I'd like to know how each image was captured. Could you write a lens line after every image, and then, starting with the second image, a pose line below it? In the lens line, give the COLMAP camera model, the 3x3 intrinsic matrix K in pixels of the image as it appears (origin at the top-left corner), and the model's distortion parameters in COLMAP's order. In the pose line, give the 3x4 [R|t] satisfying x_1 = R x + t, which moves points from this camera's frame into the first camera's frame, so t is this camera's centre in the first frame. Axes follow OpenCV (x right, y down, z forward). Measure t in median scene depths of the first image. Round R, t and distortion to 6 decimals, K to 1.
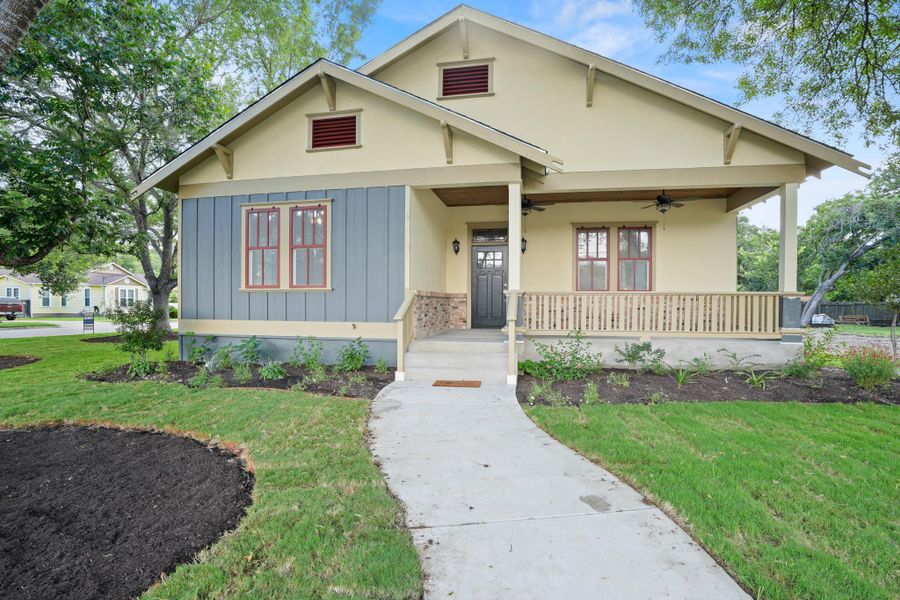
lens RADIAL K [[415.1, 0, 448.3], [0, 415.1, 303.4], [0, 0, 1]] dist [-0.000908, 0.000820]
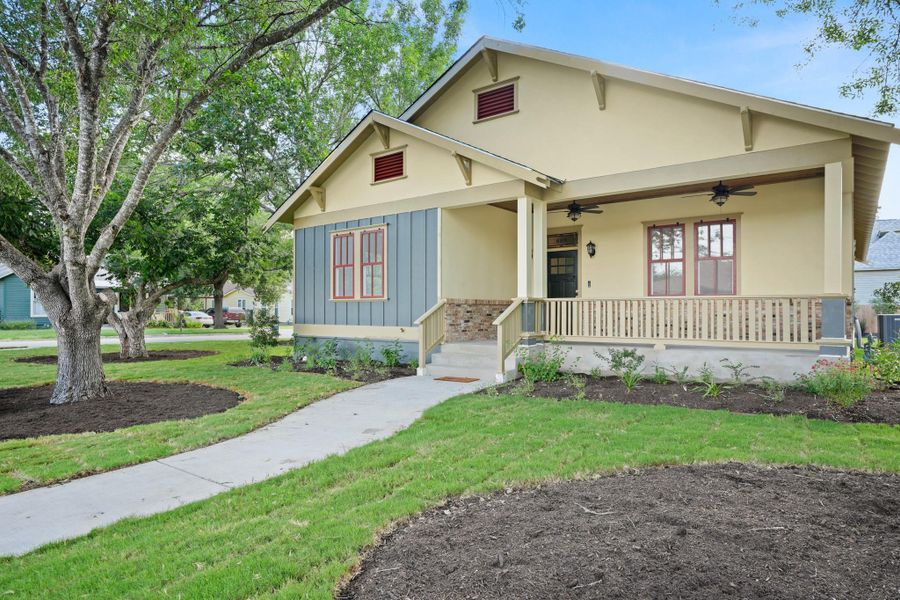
lens RADIAL K [[529.8, 0, 450.0], [0, 529.8, 300.0], [0, 0, 1]] dist [0.036319, 0.000129]
pose [[0.898380, -0.013607, -0.439008, 0.551923], [0.003740, 0.999721, -0.023332, 0.005026], [0.439203, 0.019319, 0.898180, -0.286359]]
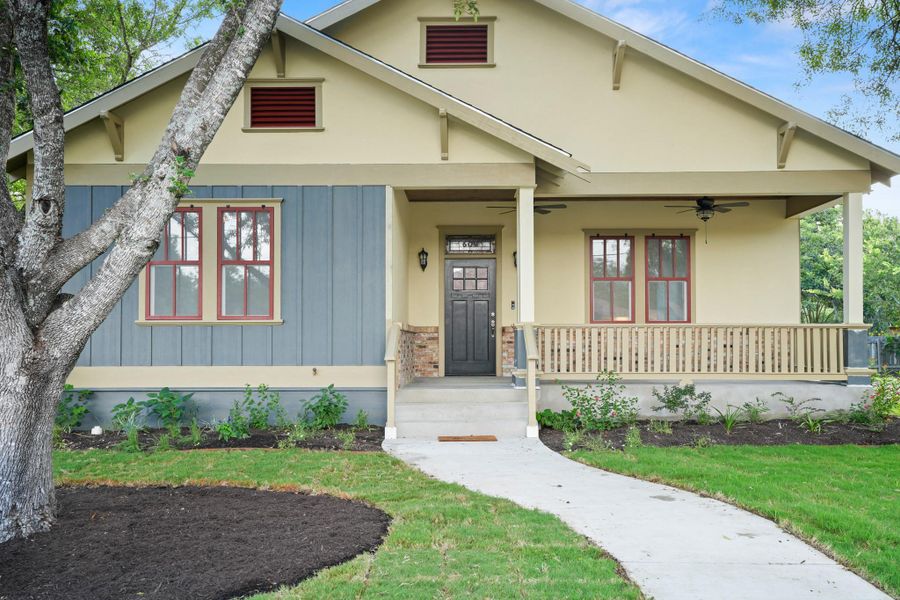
lens RADIAL K [[795.5, 0, 439.1], [0, 795.5, 319.9], [0, 0, 1]] dist [0.158434, -0.002325]
pose [[0.986539, -0.001911, 0.163518, -0.240576], [0.006907, 0.999526, -0.029988, 0.007261], [-0.163383, 0.030714, 0.986084, -0.444685]]
